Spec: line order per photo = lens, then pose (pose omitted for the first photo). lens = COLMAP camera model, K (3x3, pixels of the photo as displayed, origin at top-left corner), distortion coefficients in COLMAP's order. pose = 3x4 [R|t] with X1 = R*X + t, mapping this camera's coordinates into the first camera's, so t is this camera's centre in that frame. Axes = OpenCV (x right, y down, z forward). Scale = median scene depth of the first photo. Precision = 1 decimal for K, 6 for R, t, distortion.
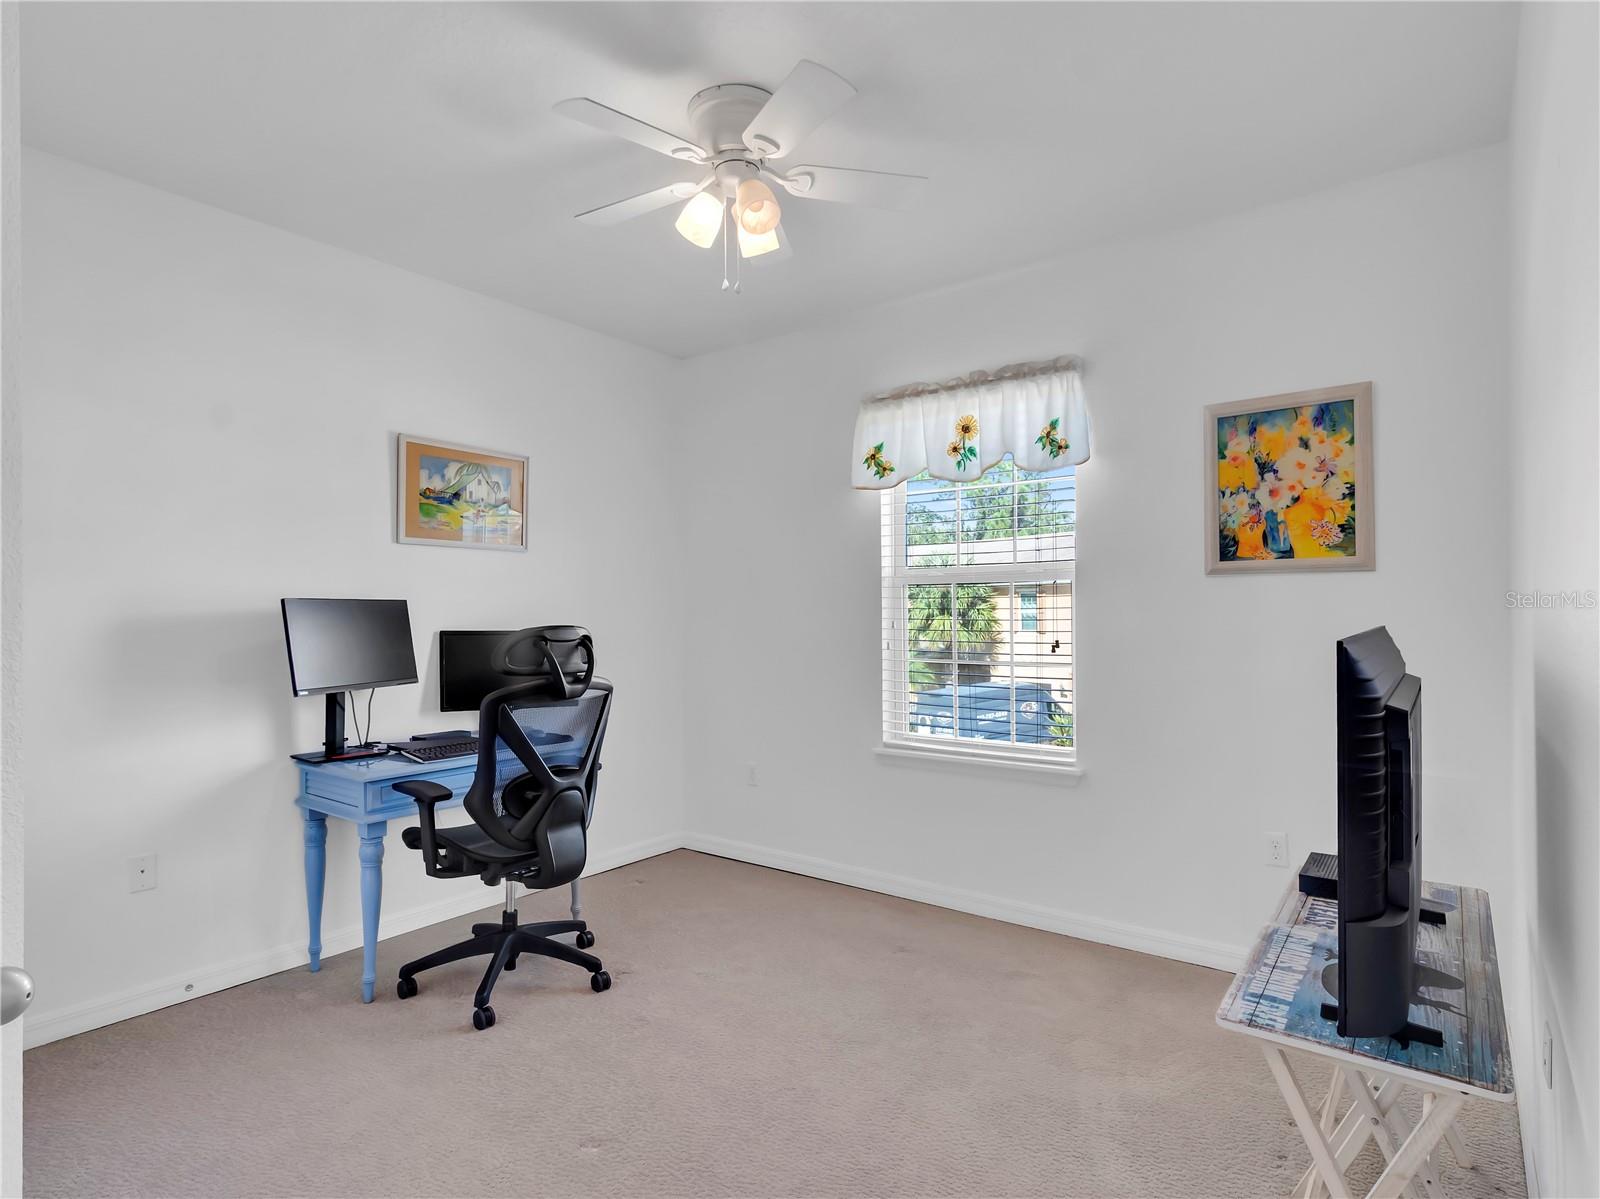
lens RADIAL K [[839.9, 0, 800.0], [0, 839.9, 599.5], [0, 0, 1]] dist [0.003279, 0.000607]
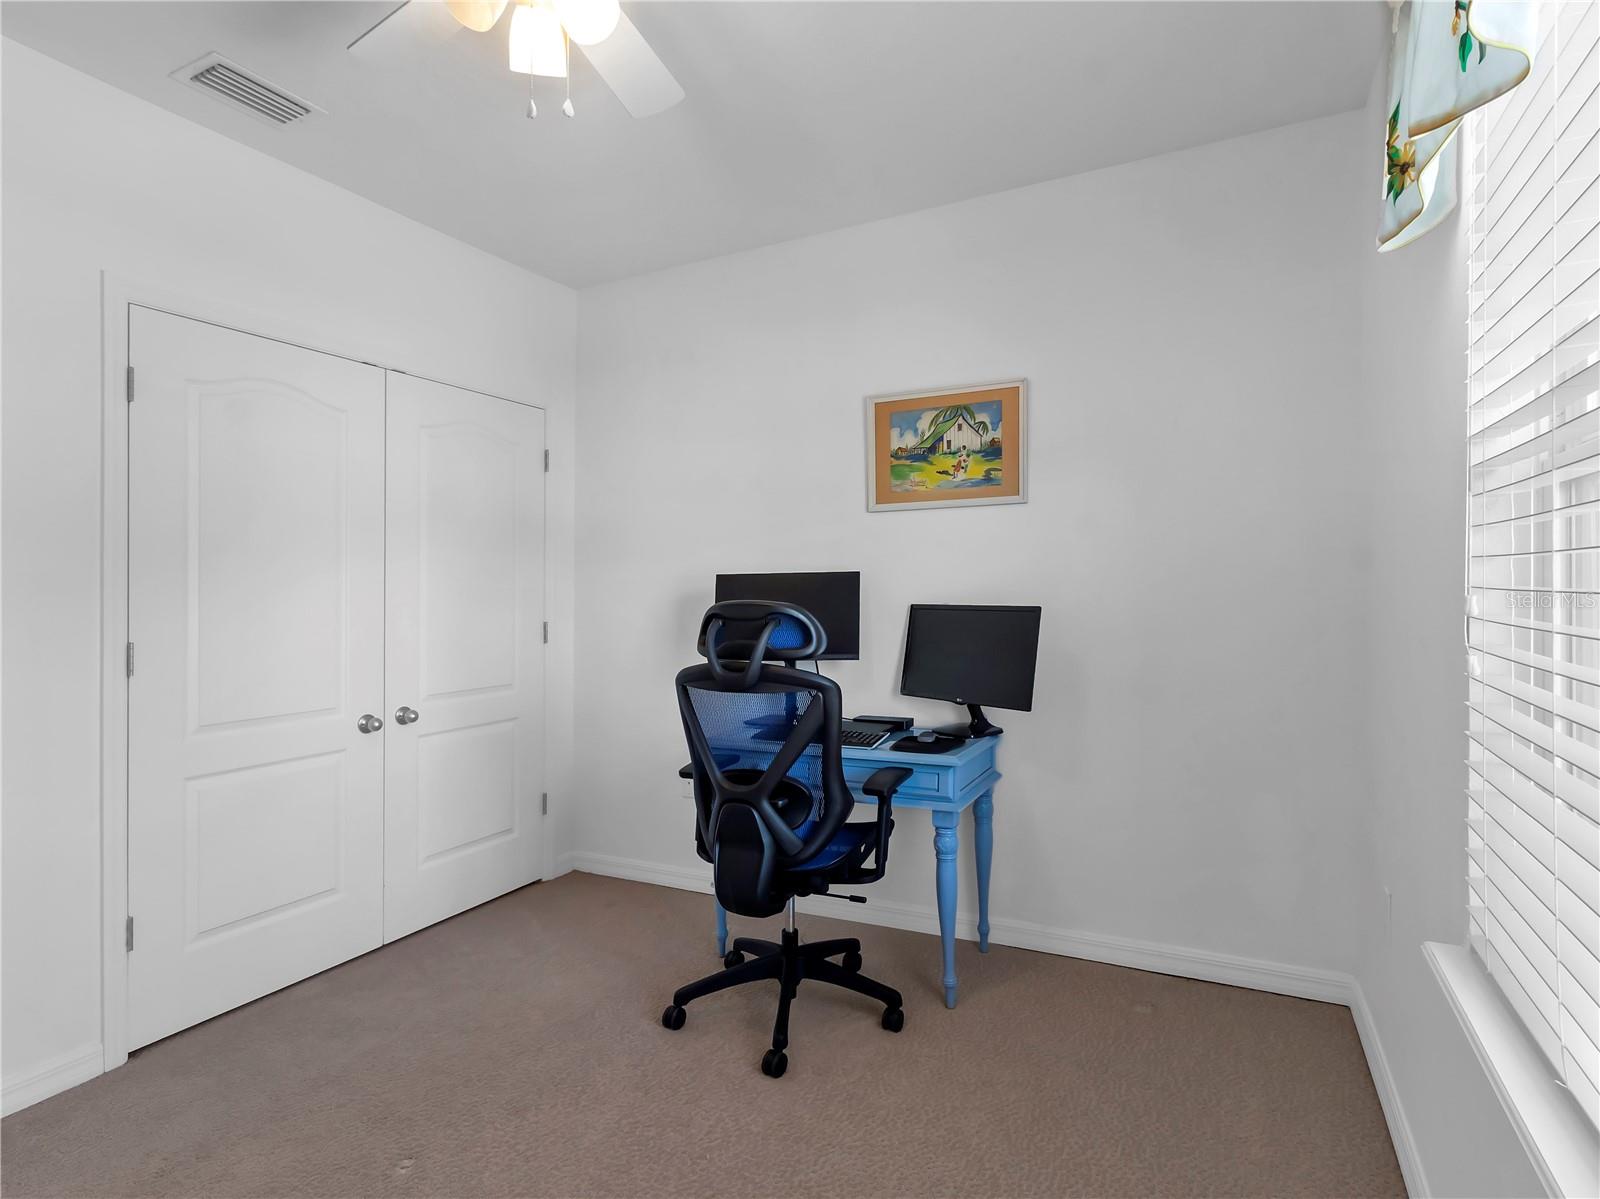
lens RADIAL K [[839.9, 0, 800.0], [0, 839.9, 599.5], [0, 0, 1]] dist [0.003279, 0.000607]
pose [[0.203236, -0.006648, -0.979107, 0.416000], [0.021733, 0.999761, -0.002277, 0.030661], [0.978889, -0.020816, 0.203332, 0.699225]]
